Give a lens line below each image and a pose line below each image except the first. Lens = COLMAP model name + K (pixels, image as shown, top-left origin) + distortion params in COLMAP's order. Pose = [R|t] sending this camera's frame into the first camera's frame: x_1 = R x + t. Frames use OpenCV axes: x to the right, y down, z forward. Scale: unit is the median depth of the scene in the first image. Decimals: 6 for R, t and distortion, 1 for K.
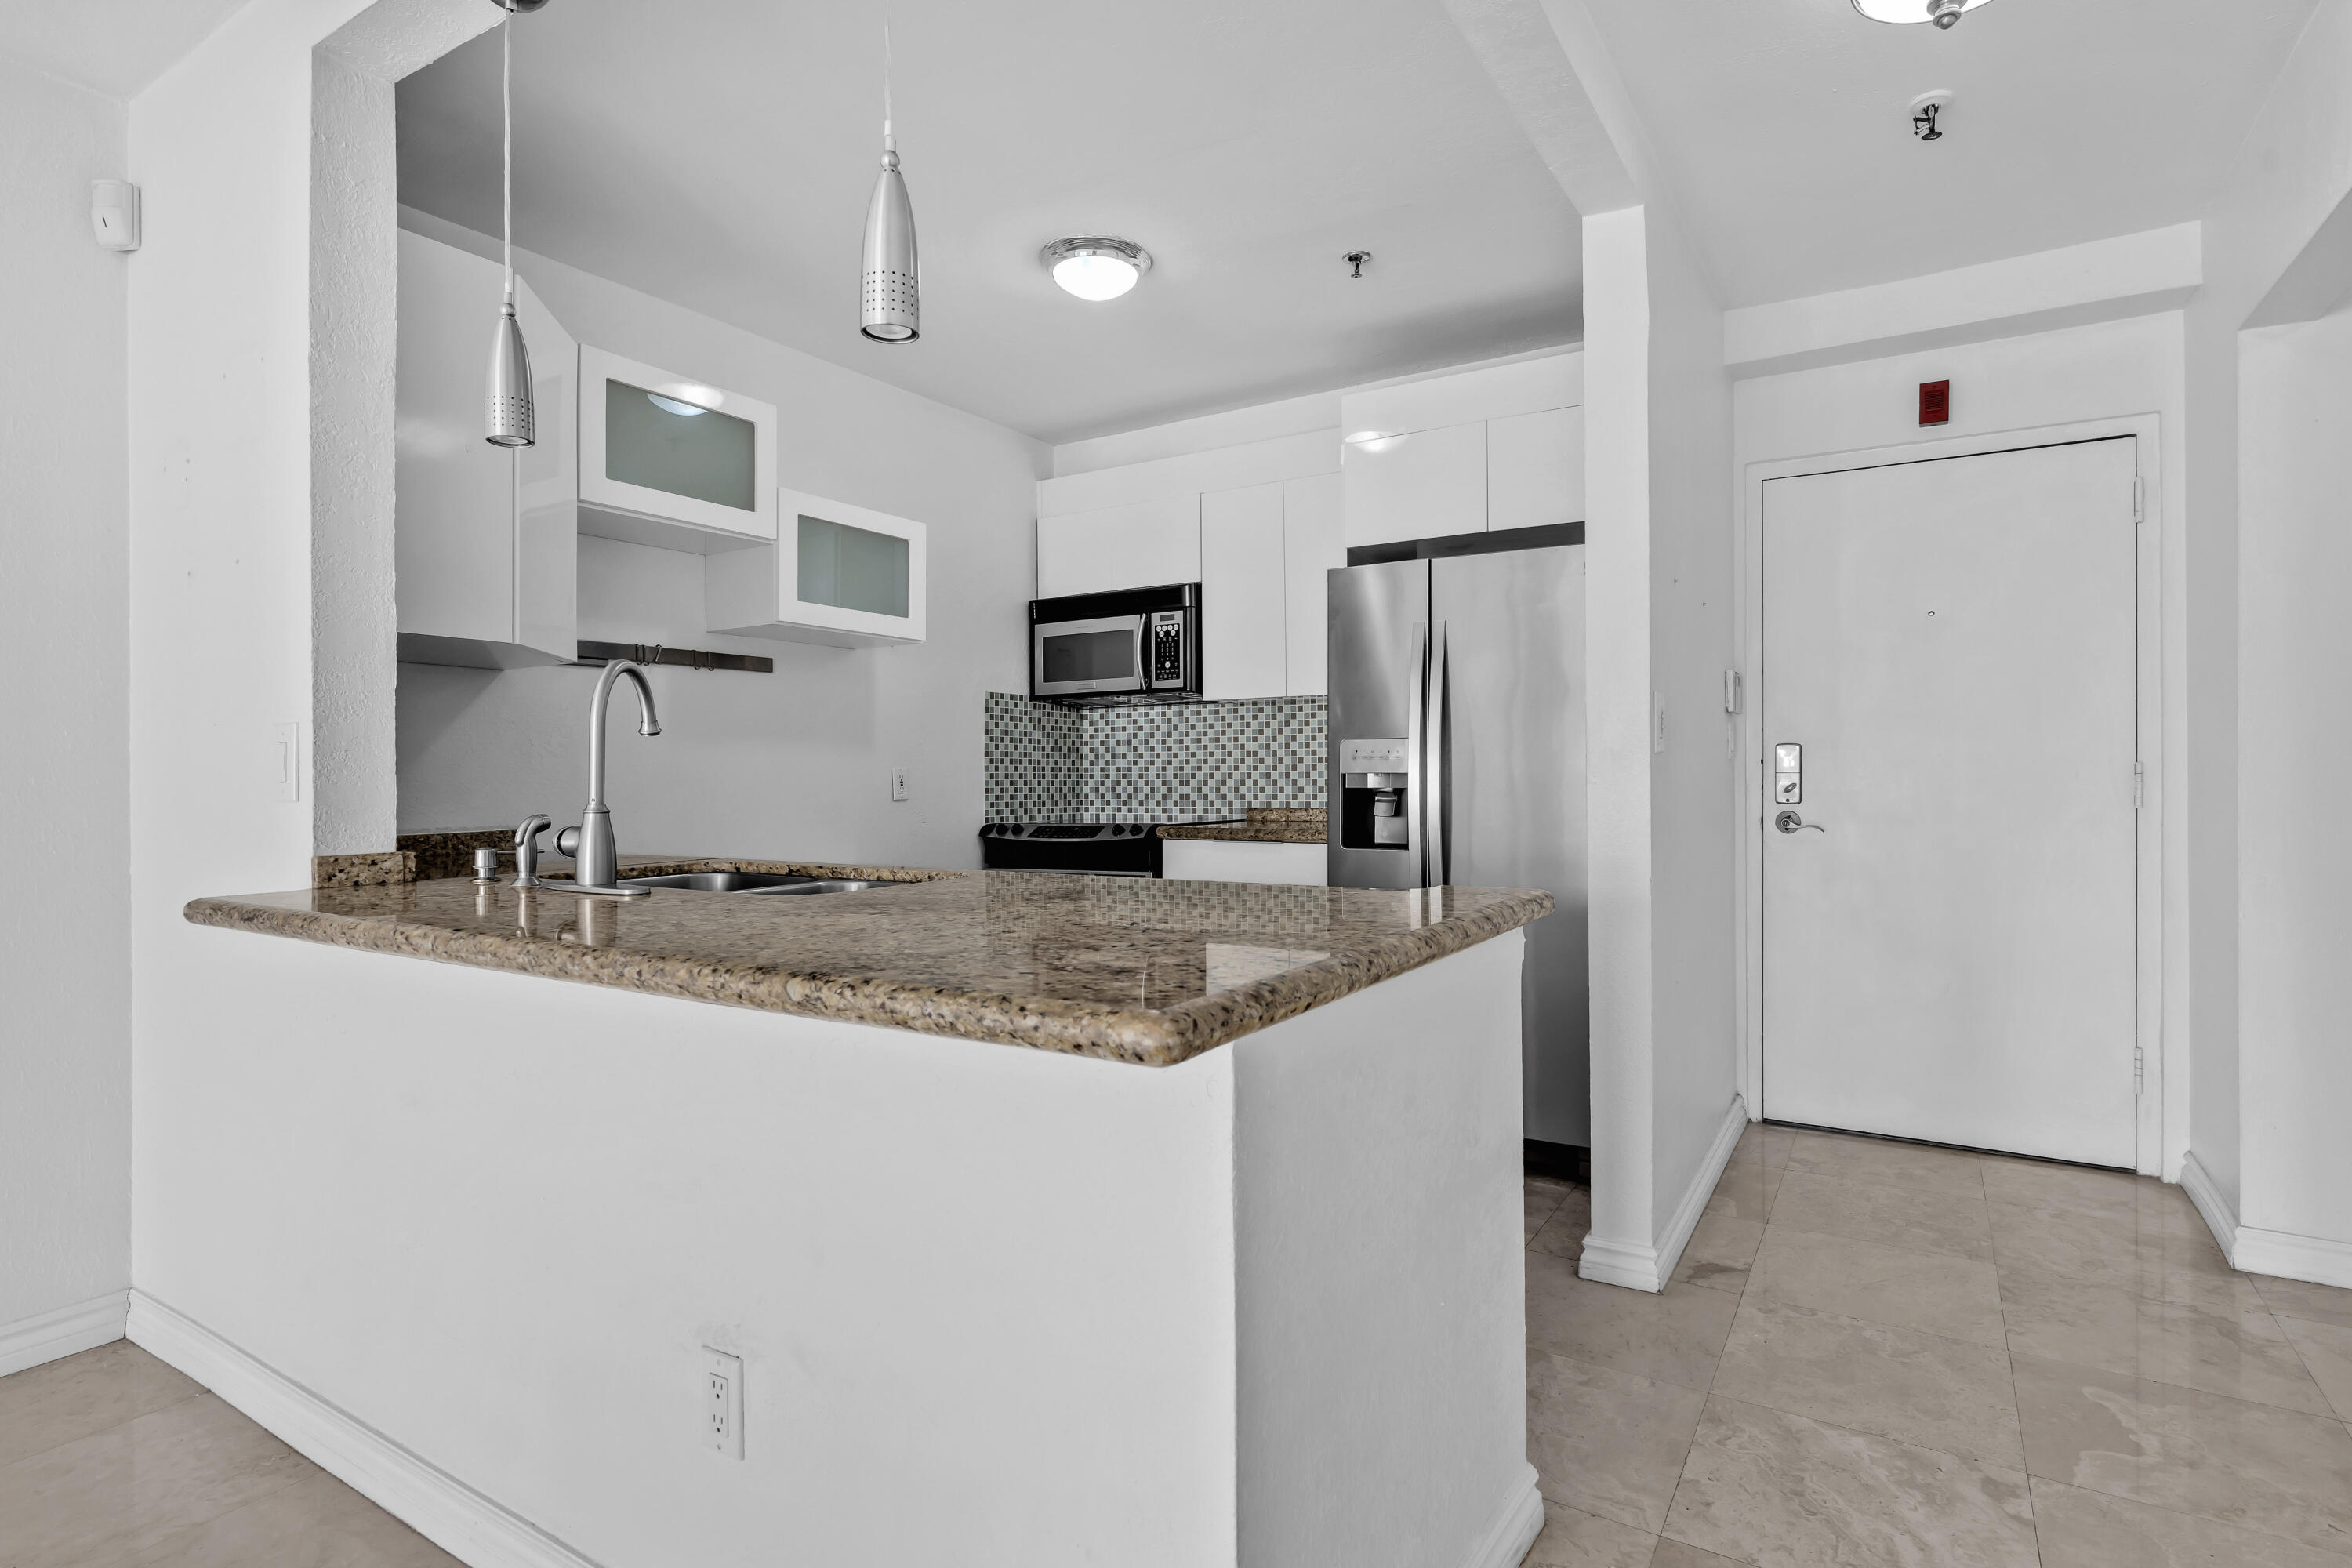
lens RADIAL K [[1153.3, 0, 1193.2], [0, 1153.3, 780.2], [0, 0, 1]] dist [-0.008304, 0.003042]
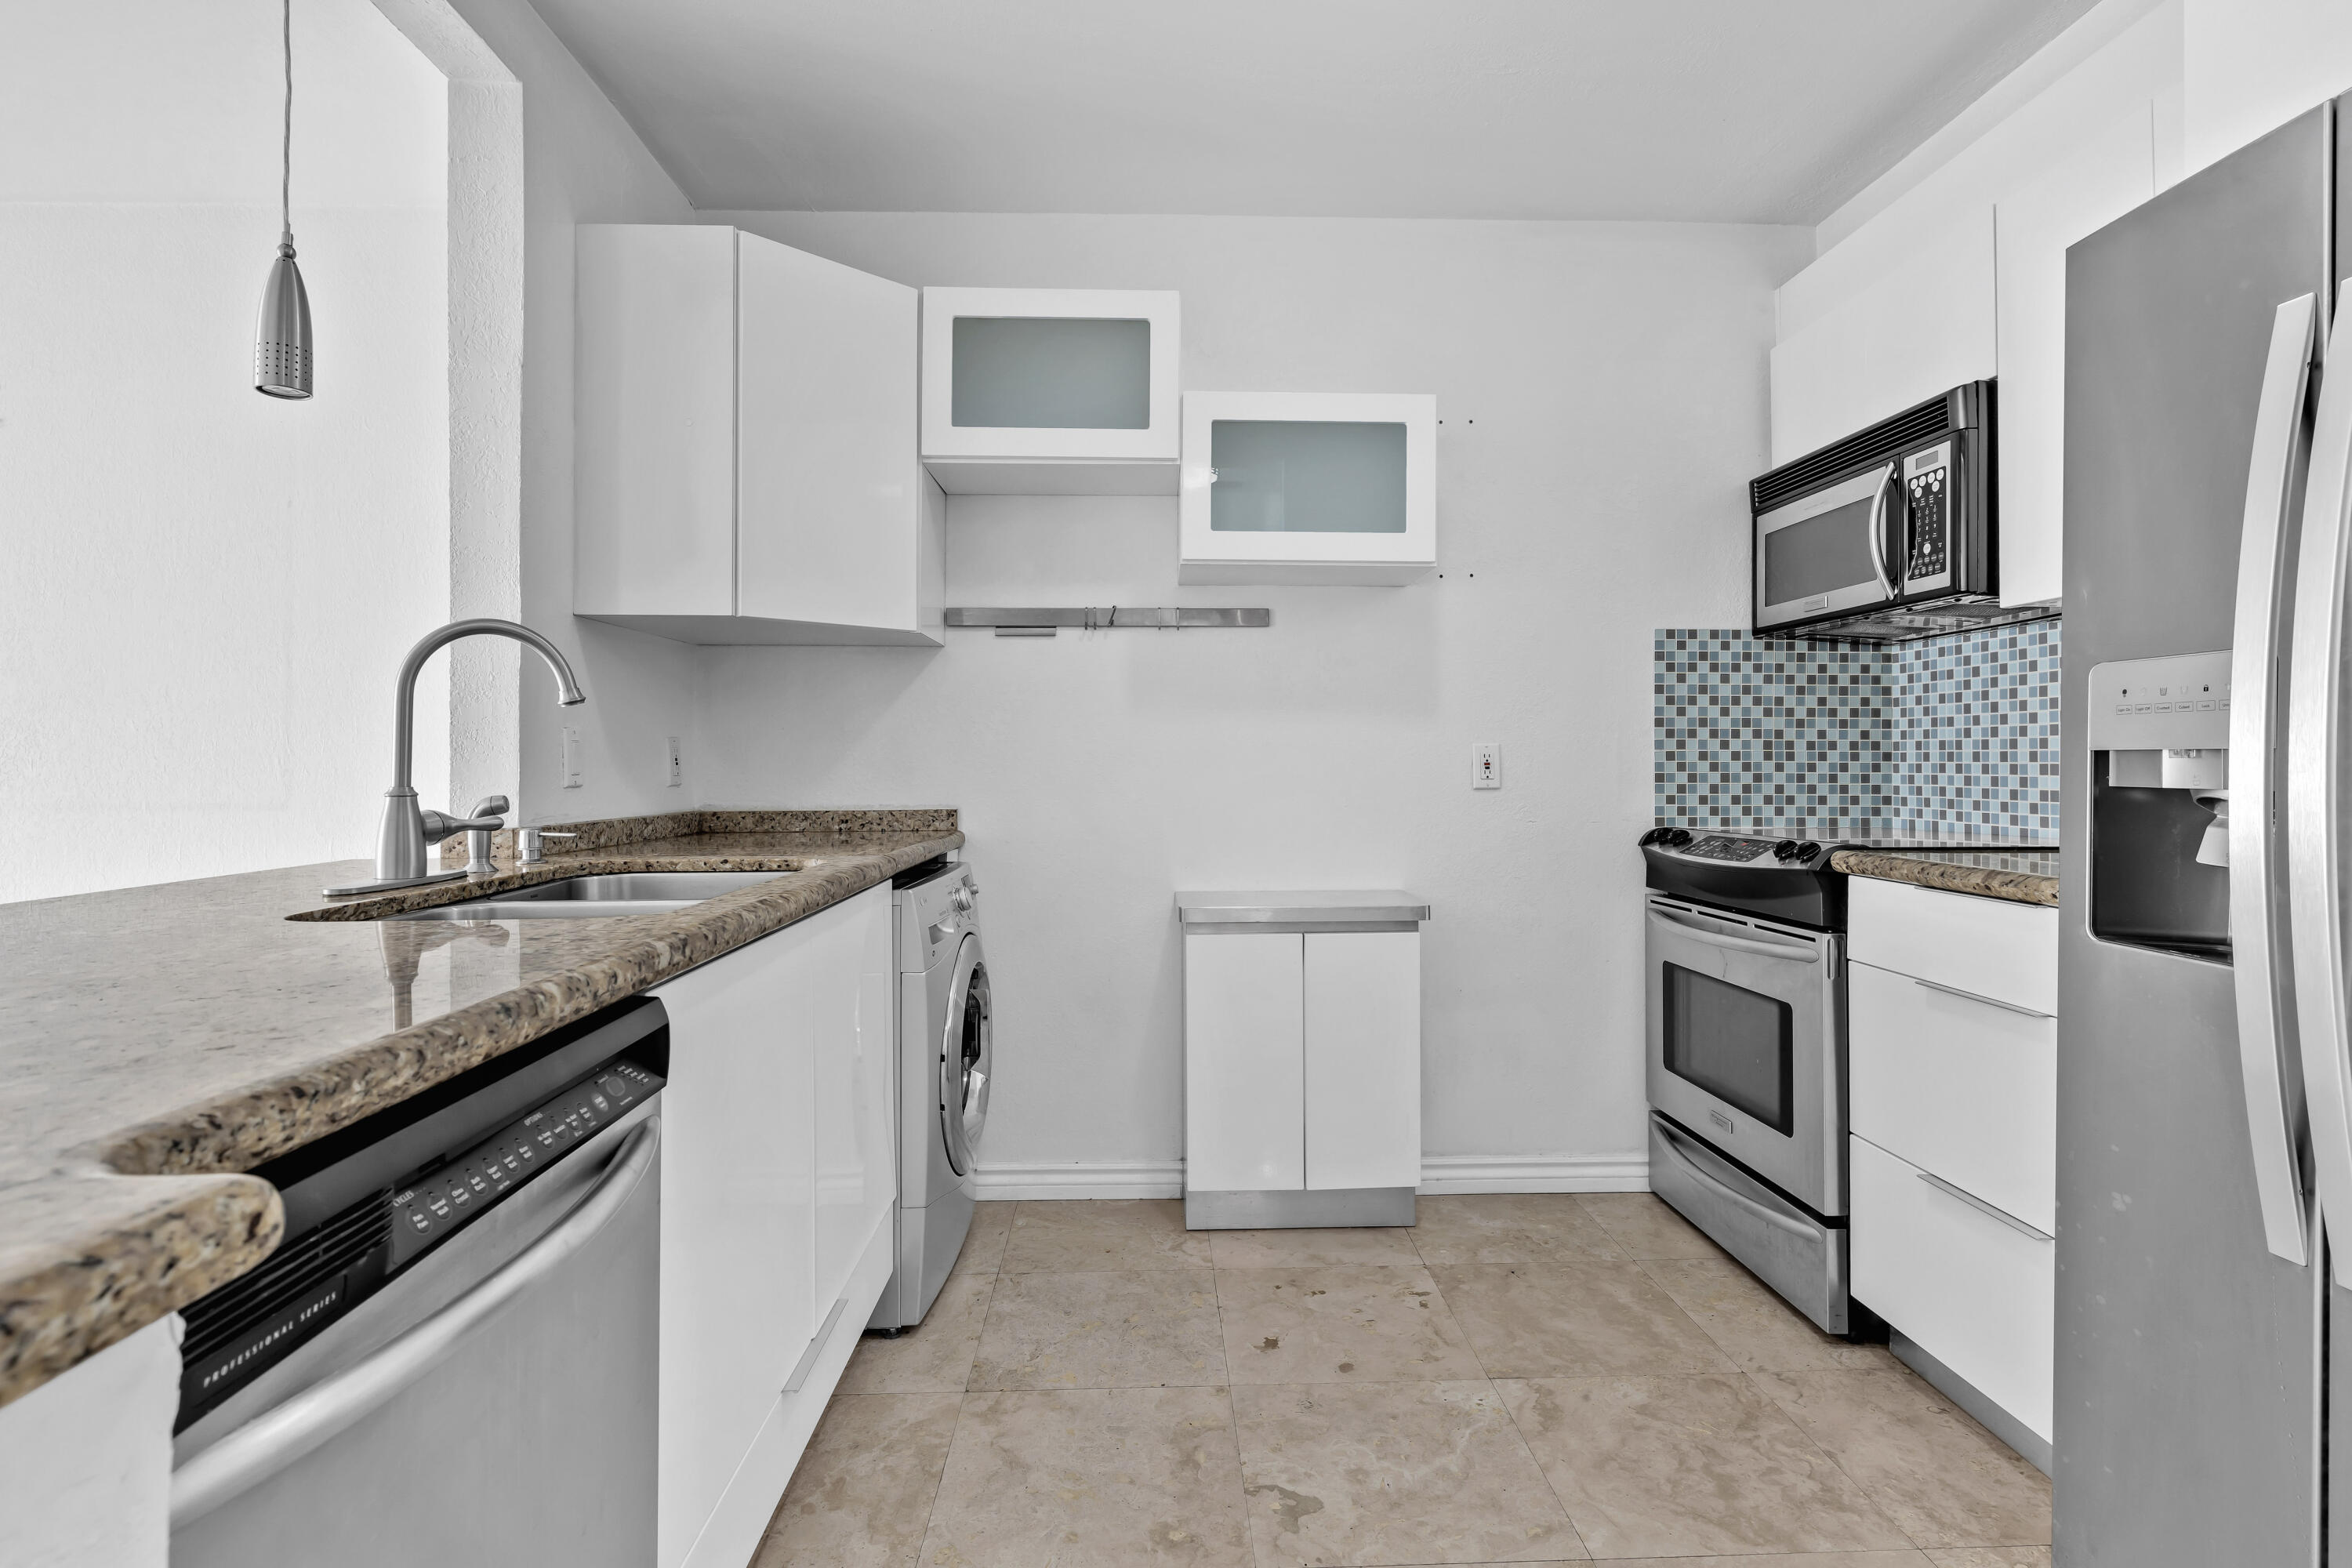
lens RADIAL K [[1153.3, 0, 1190.0], [0, 1153.3, 748.7], [0, 0, 1]] dist [-0.008304, 0.003042]
pose [[0.563087, -0.003422, -0.826391, 0.226534], [-0.004993, 0.999959, -0.007543, -0.001474], [0.826383, 0.008373, 0.563047, 0.421952]]
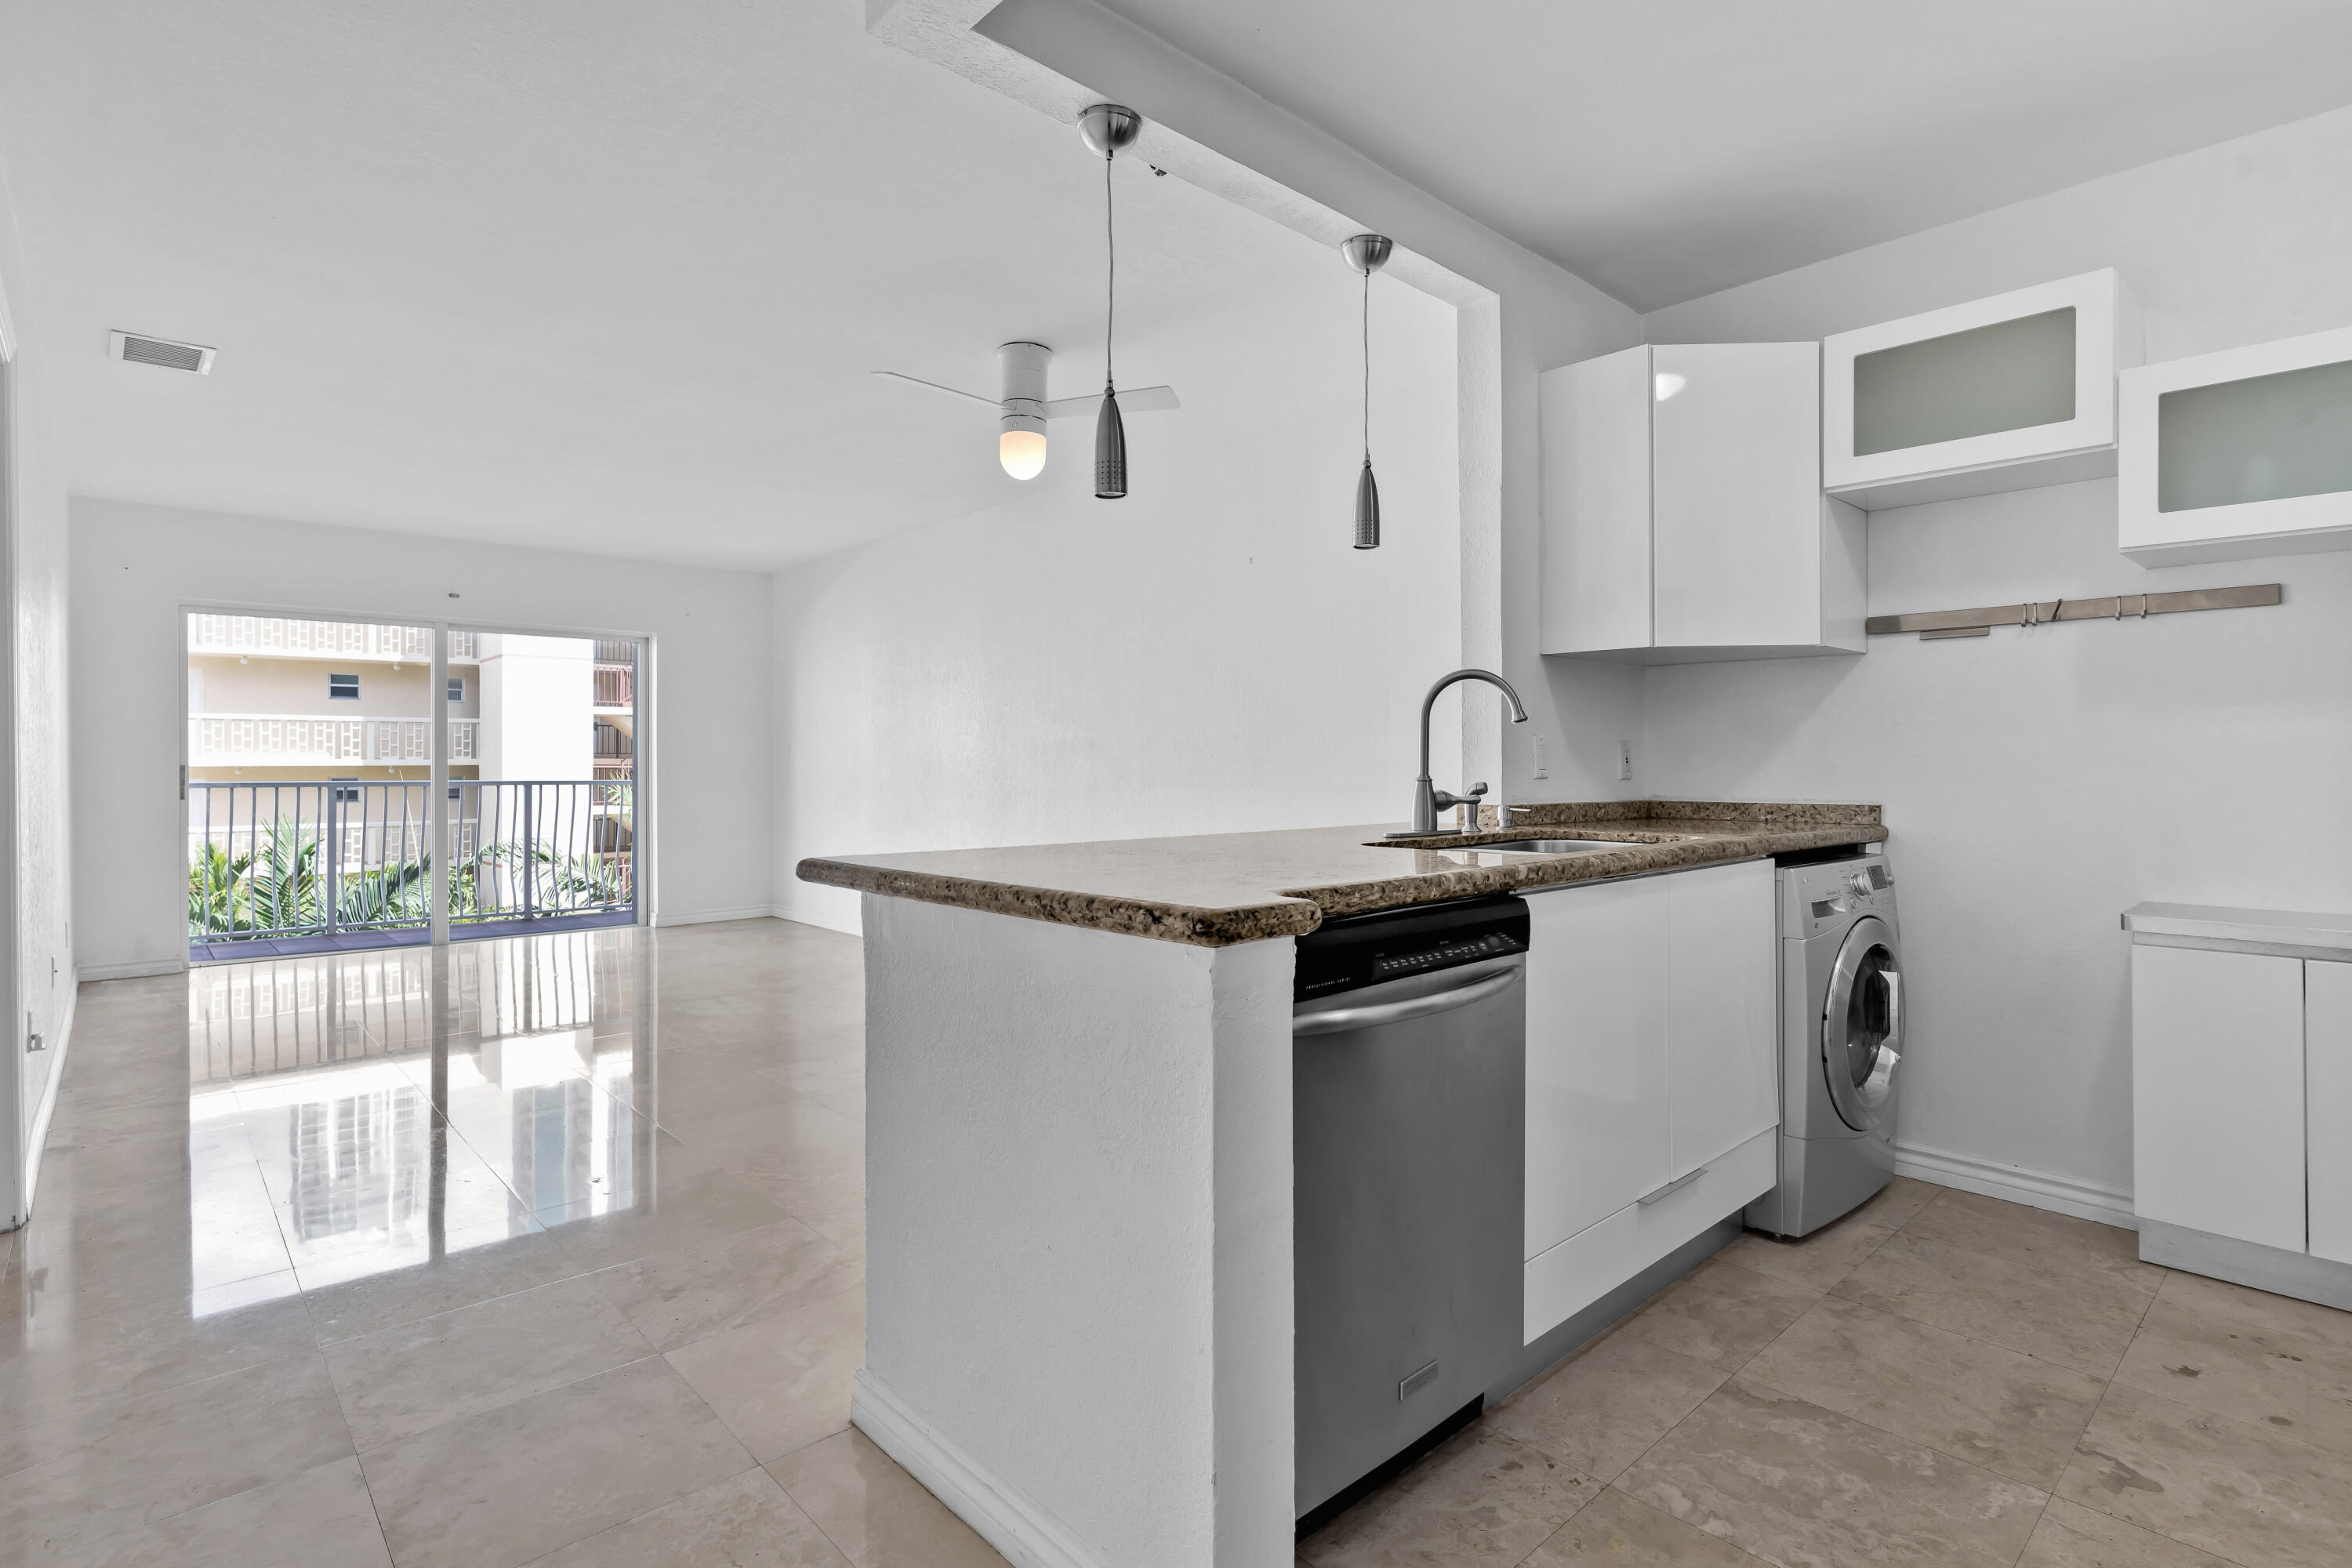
lens RADIAL K [[1153.3, 0, 1184.2], [0, 1153.3, 761.0], [0, 0, 1]] dist [-0.008304, 0.003042]
pose [[-0.263483, 0.006081, -0.964645, 0.400620], [-0.001183, 0.999977, 0.006627, -0.002272], [0.964663, 0.002887, -0.263469, 0.458979]]
